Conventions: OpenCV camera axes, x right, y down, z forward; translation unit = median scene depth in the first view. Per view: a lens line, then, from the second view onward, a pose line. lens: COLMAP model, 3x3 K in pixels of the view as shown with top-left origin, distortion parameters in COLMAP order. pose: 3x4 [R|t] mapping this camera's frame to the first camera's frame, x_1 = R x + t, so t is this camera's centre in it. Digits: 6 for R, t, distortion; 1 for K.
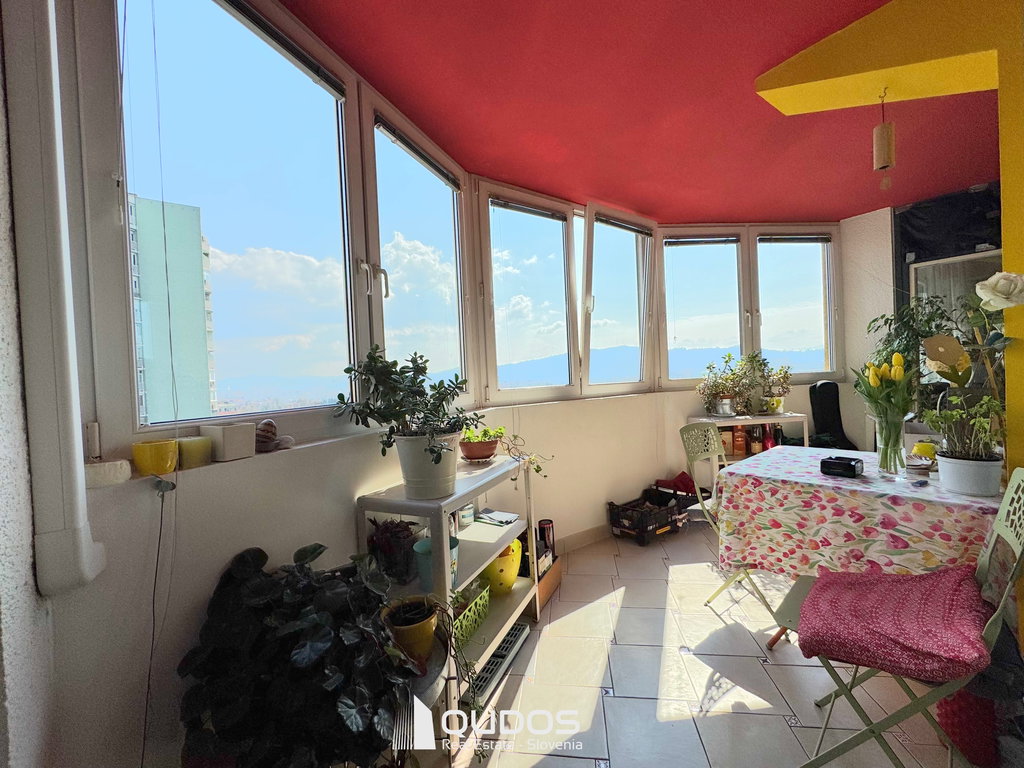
lens RADIAL K [[410.9, 0, 510.9], [0, 410.9, 384.7], [0, 0, 1]] dist [-0.011268, 0.000566]
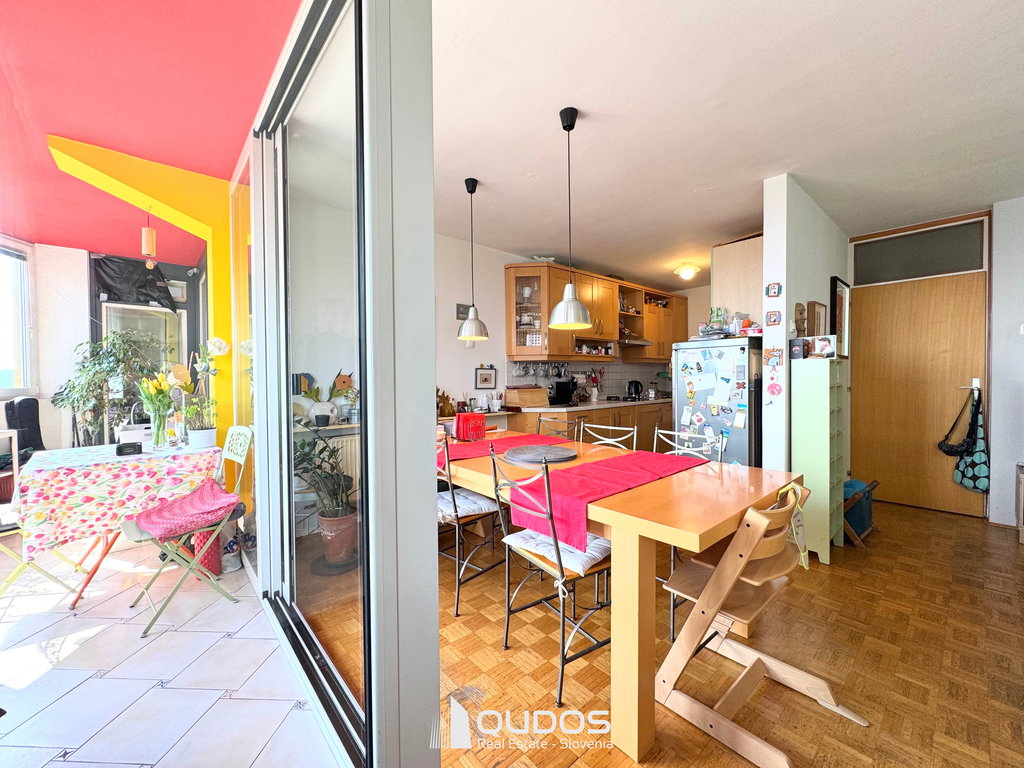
lens RADIAL K [[410.9, 0, 510.6], [0, 410.9, 384.4], [0, 0, 1]] dist [-0.011268, 0.000566]
pose [[-0.099150, 0.026262, 0.994726, -0.813429], [0.031277, 0.999240, -0.023263, 0.047144], [-0.994581, 0.028806, -0.099896, -0.233753]]
